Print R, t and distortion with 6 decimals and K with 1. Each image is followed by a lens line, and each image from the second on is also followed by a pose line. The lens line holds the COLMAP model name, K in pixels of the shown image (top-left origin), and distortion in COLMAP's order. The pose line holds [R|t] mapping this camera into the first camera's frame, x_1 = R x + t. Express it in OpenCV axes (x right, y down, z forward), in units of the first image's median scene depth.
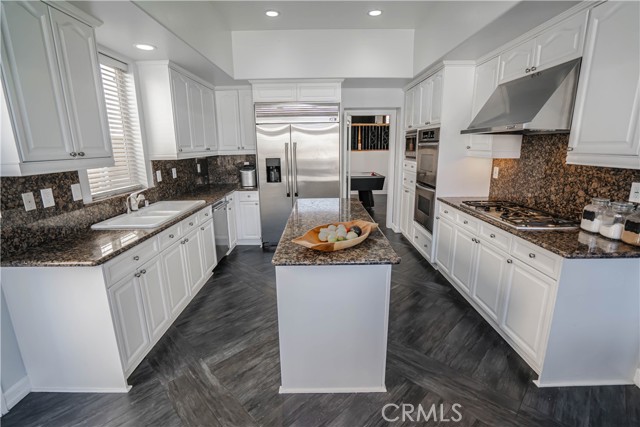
lens RADIAL K [[293.5, 0, 320.0], [0, 293.5, 213.5], [0, 0, 1]] dist [-0.066573, 0.025014]
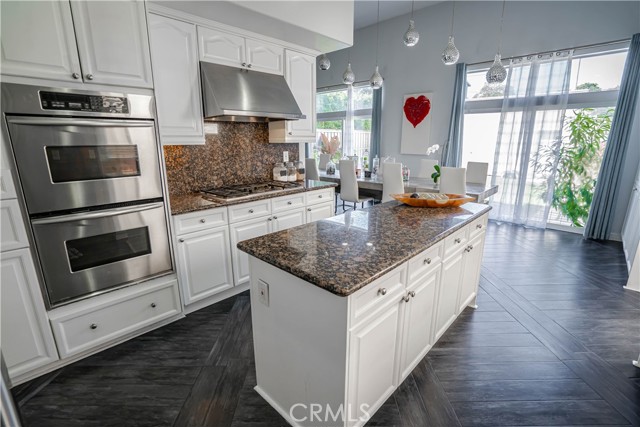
lens RADIAL K [[293.5, 0, 320.0], [0, 293.5, 213.5], [0, 0, 1]] dist [-0.066573, 0.025014]
pose [[-0.718684, -0.158628, 0.677001, -0.342102], [0.164761, 0.907054, 0.387437, -0.329917], [-0.675534, 0.389989, -0.625749, 1.609336]]
